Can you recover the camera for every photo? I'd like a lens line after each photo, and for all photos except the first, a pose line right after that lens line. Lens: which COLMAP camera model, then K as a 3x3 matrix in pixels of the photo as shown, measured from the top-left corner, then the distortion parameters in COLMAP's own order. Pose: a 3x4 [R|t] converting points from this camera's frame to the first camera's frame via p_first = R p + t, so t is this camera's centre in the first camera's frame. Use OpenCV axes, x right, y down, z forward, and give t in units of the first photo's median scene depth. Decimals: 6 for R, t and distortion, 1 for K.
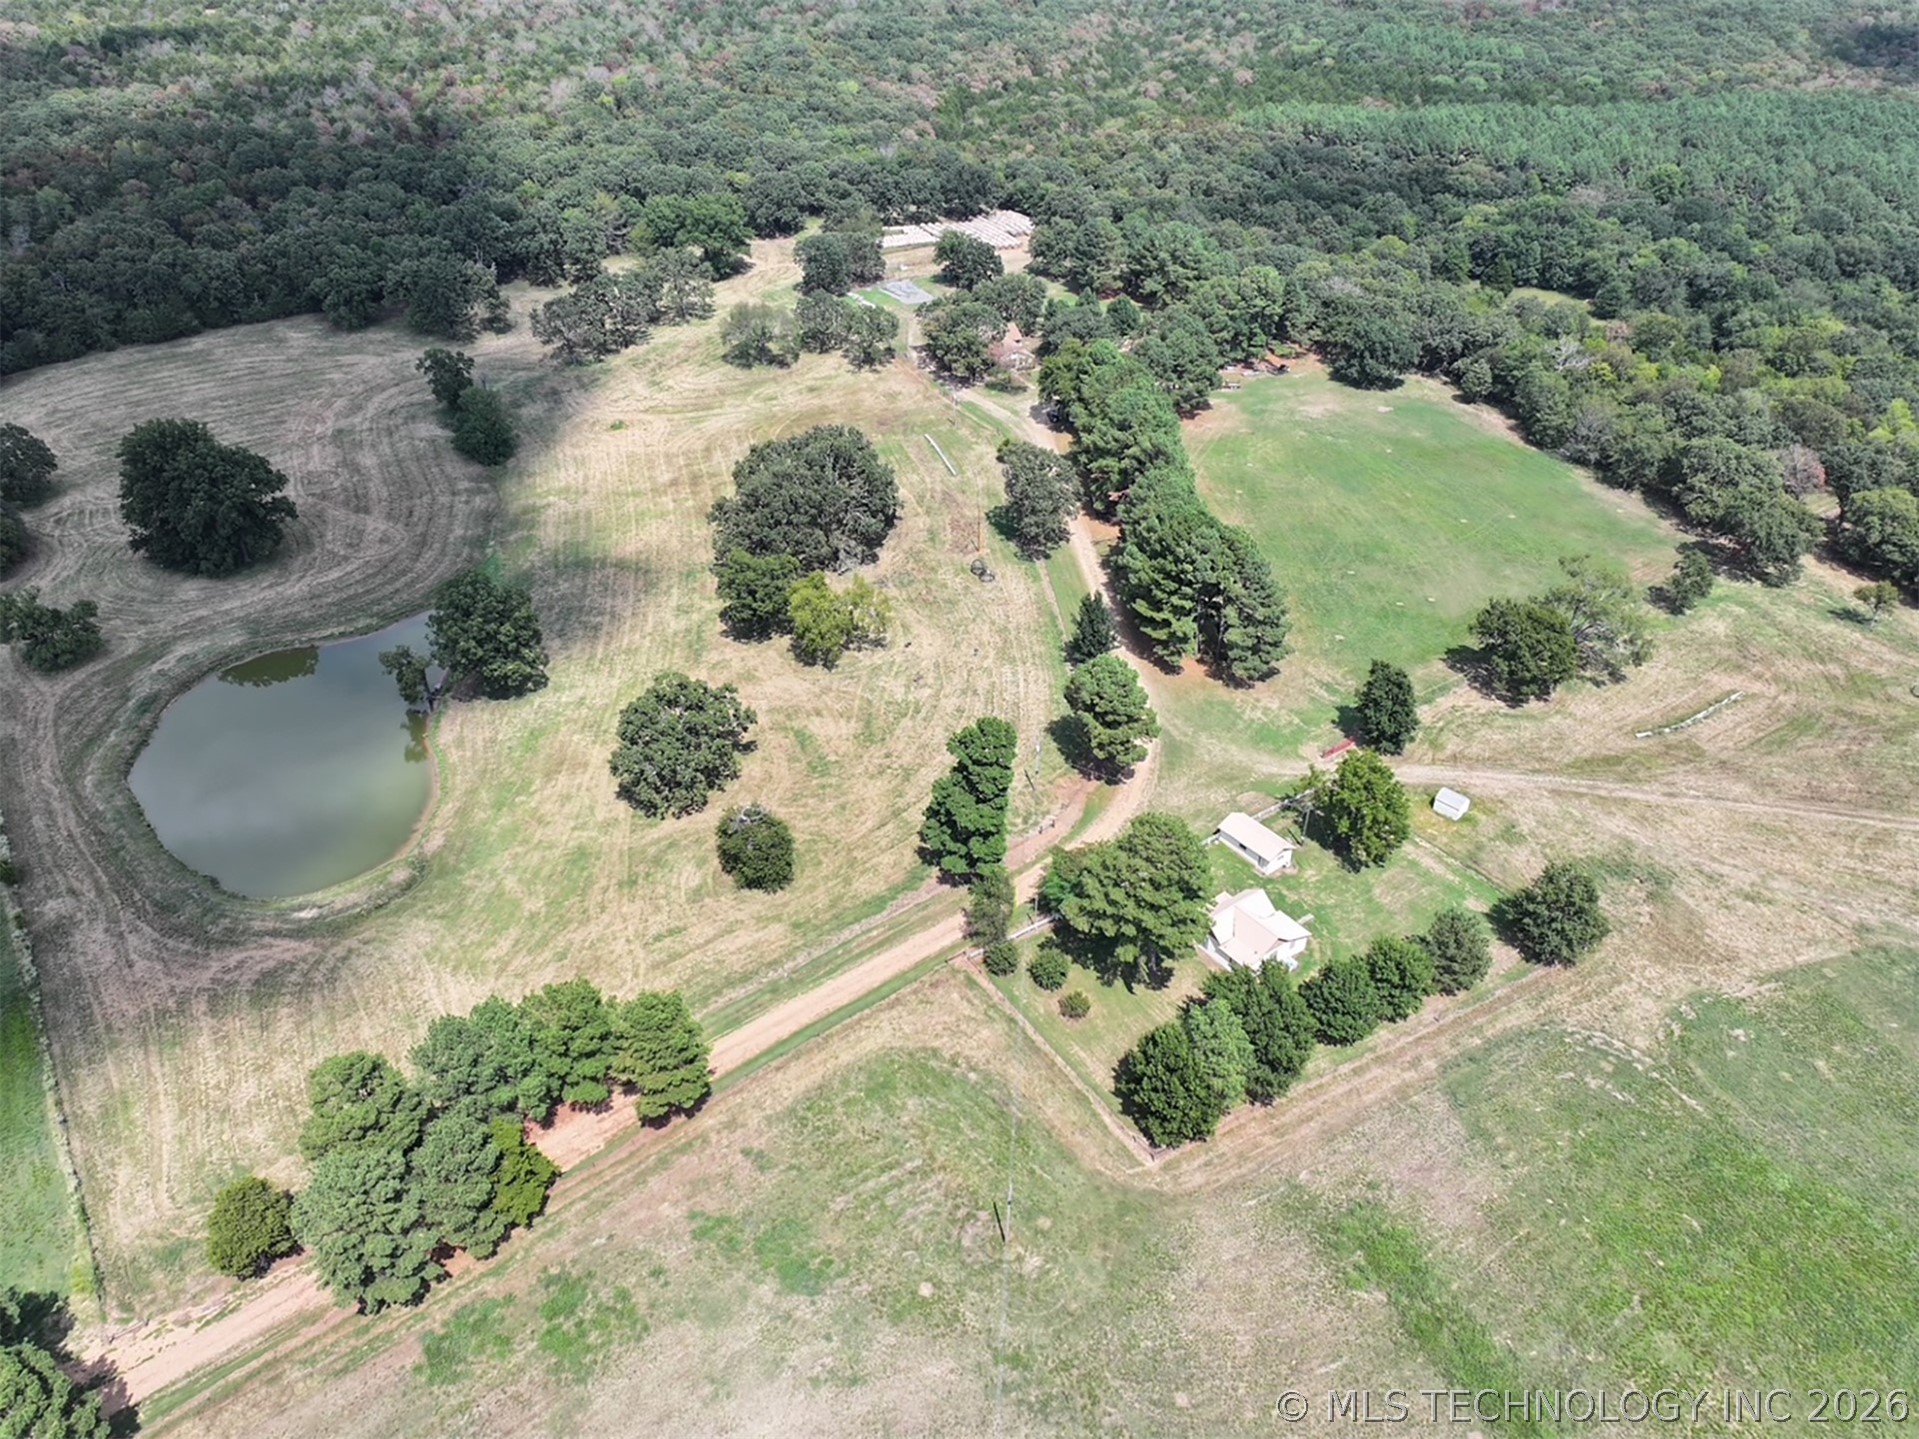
lens RADIAL K [[1417.1, 0, 959.5], [0, 1417.1, 719.5], [0, 0, 1]] dist [-0.025700, 0.043187]
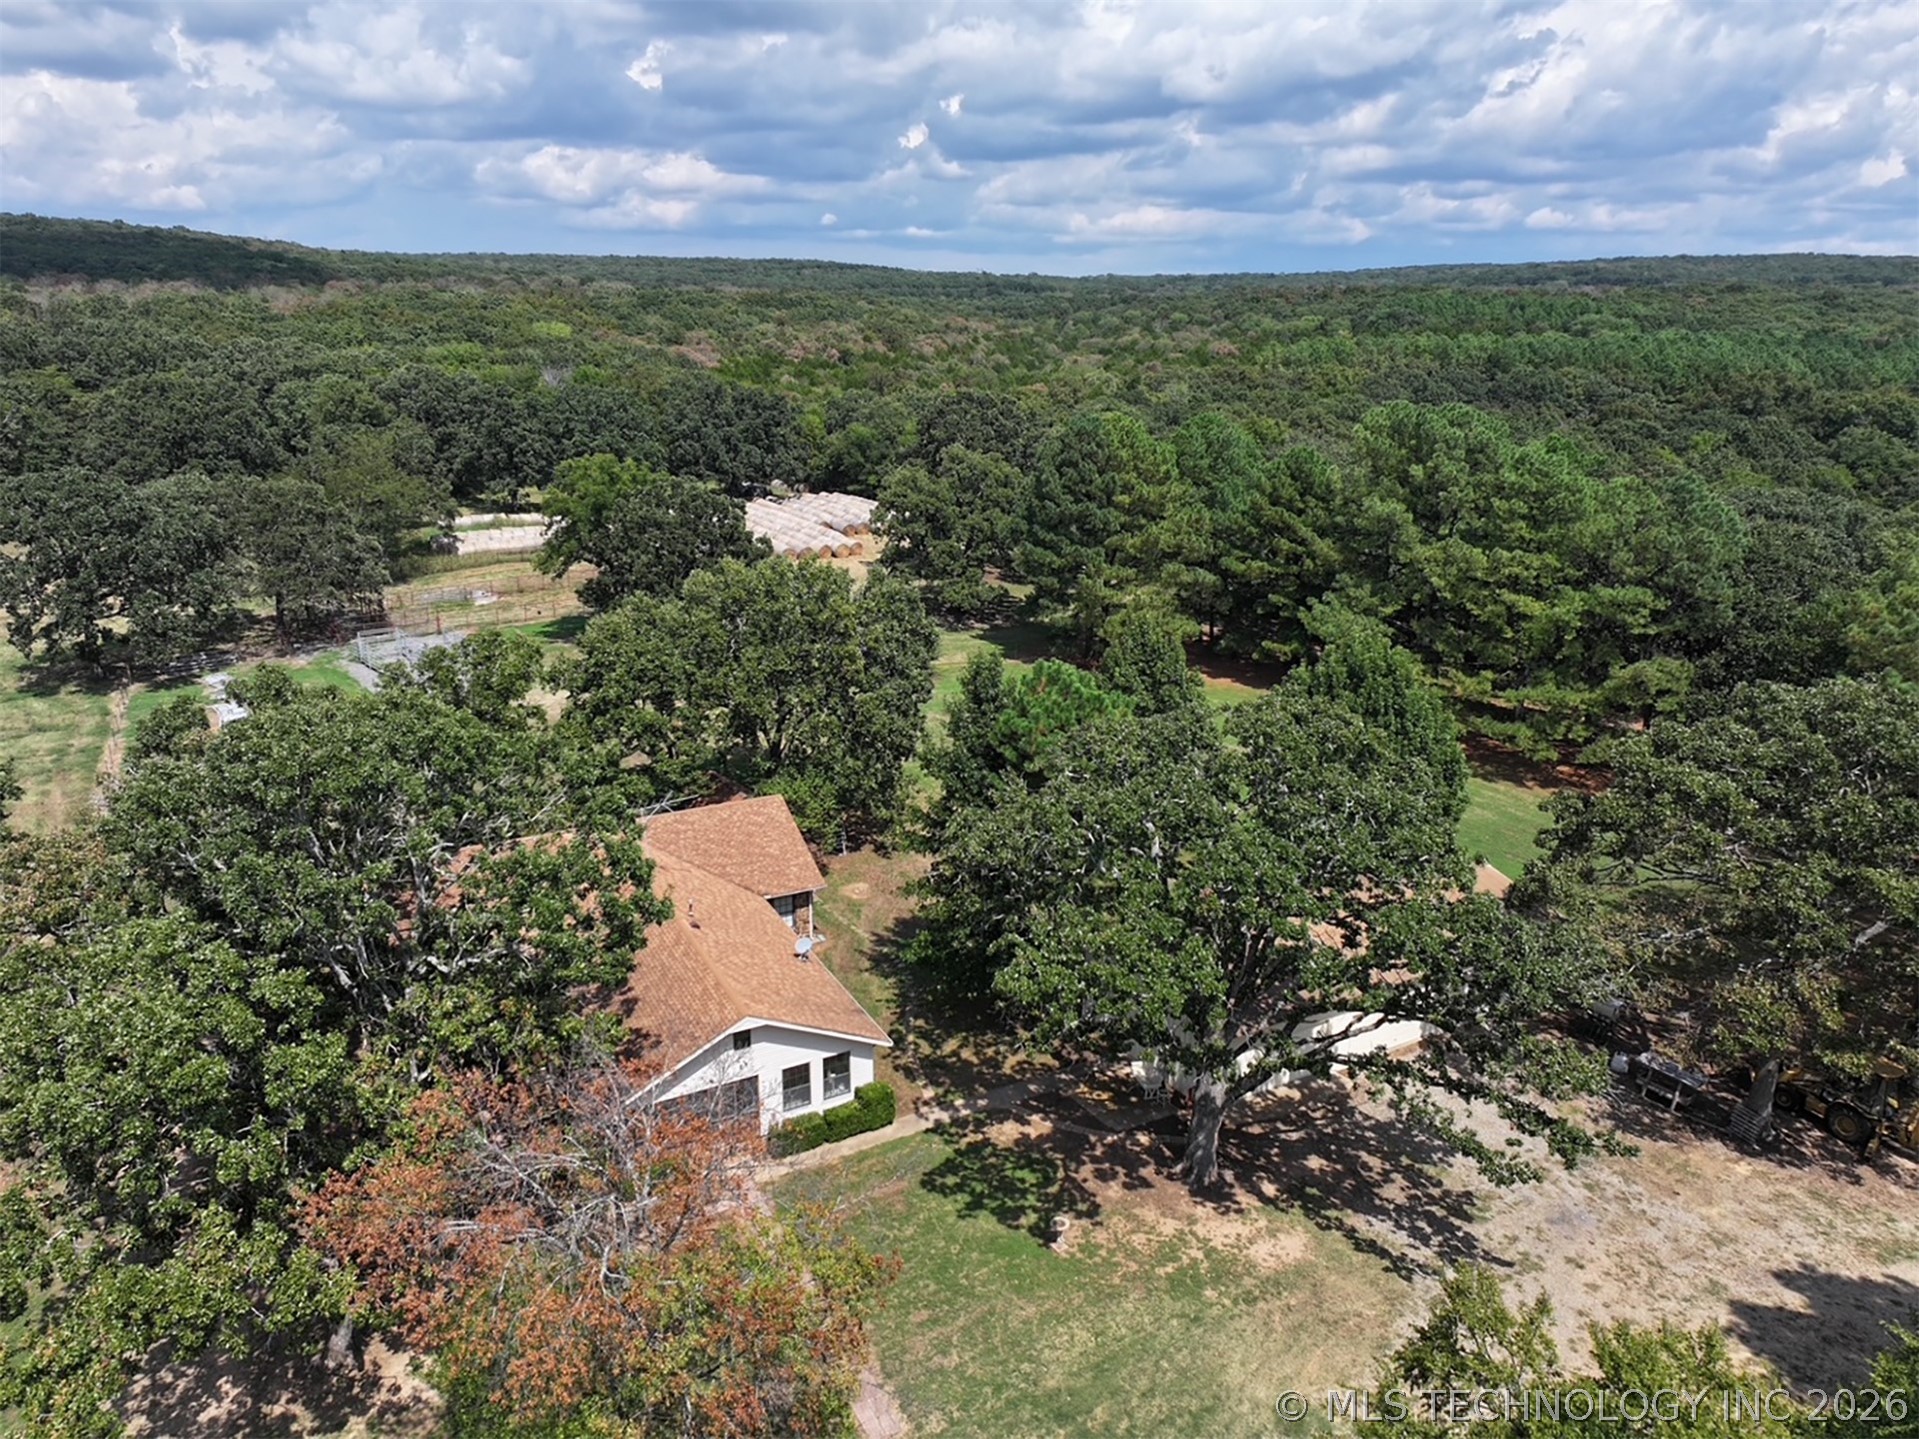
lens RADIAL K [[1417.1, 0, 959.5], [0, 1417.1, 719.5], [0, 0, 1]] dist [-0.025700, 0.043187]
pose [[0.995976, -0.016927, 0.088003, 0.040698], [0.040104, 0.962371, -0.268764, -0.211171], [-0.080142, 0.271212, 0.959177, 0.721920]]
